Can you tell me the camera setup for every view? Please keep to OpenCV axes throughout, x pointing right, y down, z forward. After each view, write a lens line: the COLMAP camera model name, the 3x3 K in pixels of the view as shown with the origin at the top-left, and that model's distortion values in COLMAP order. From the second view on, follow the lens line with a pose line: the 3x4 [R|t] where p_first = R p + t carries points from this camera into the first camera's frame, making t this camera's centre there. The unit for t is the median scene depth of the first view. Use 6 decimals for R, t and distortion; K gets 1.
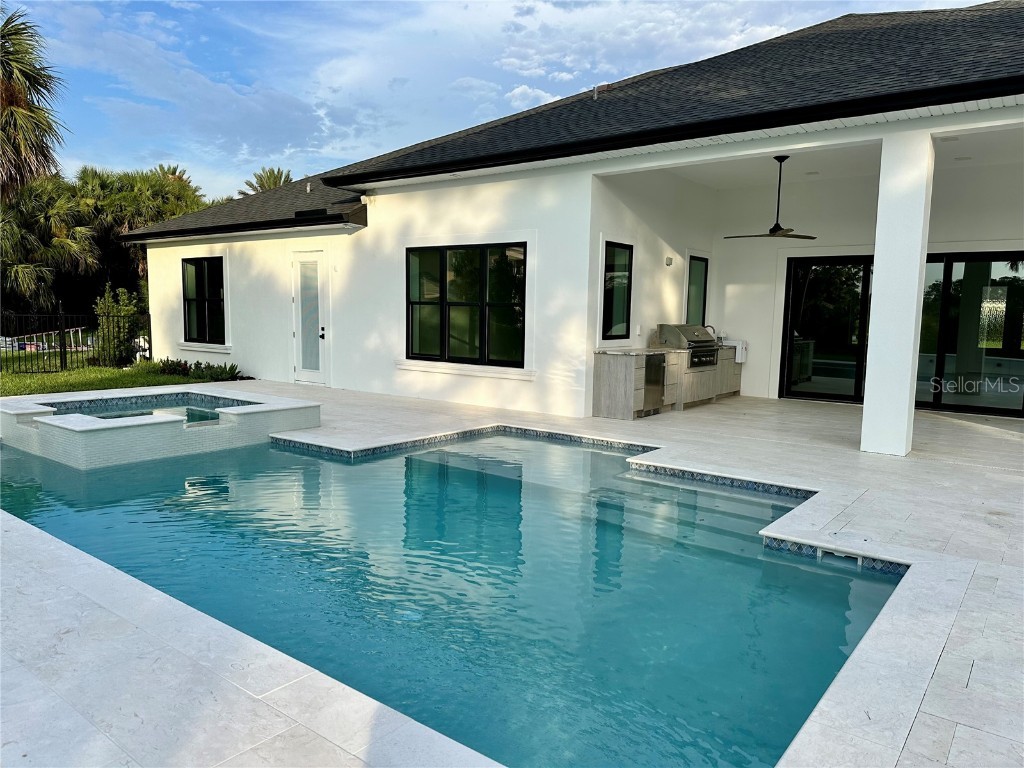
lens RADIAL K [[711.2, 0, 532.8], [0, 711.2, 389.3], [0, 0, 1]] dist [0.088452, -0.116548]
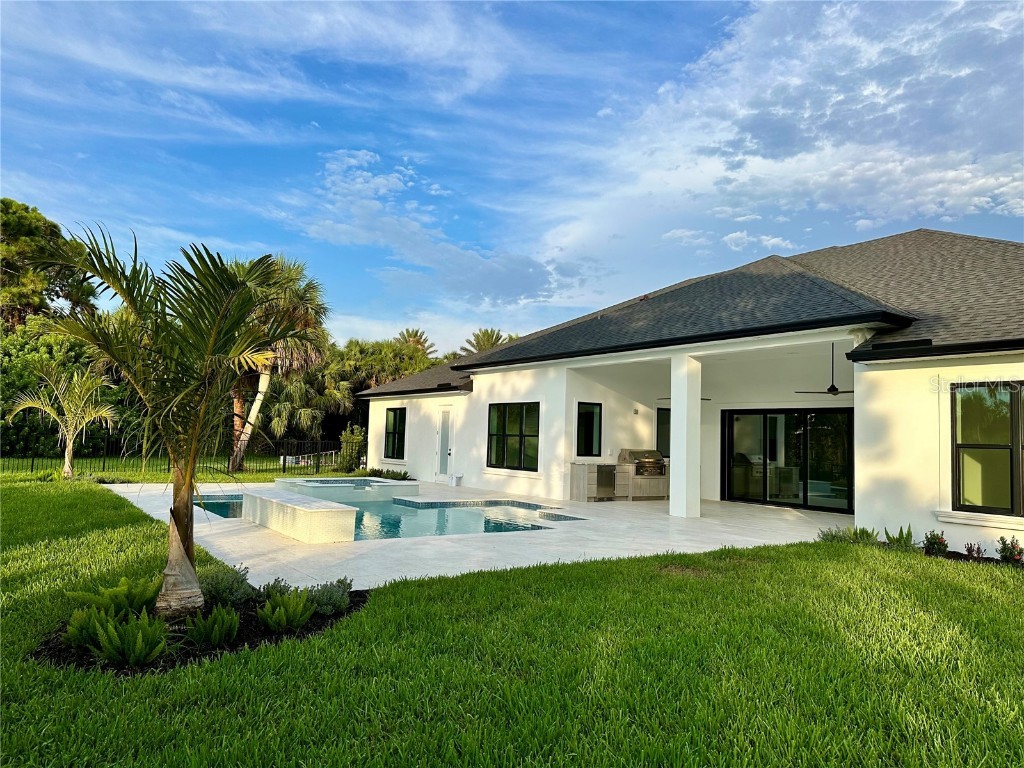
lens RADIAL K [[711.2, 0, 532.8], [0, 711.2, 389.3], [0, 0, 1]] dist [0.088452, -0.116548]
pose [[0.954037, -0.009938, -0.299524, 0.311643], [-0.045739, 0.982913, -0.178298, 0.051628], [0.296177, 0.183803, 0.937281, -0.427373]]
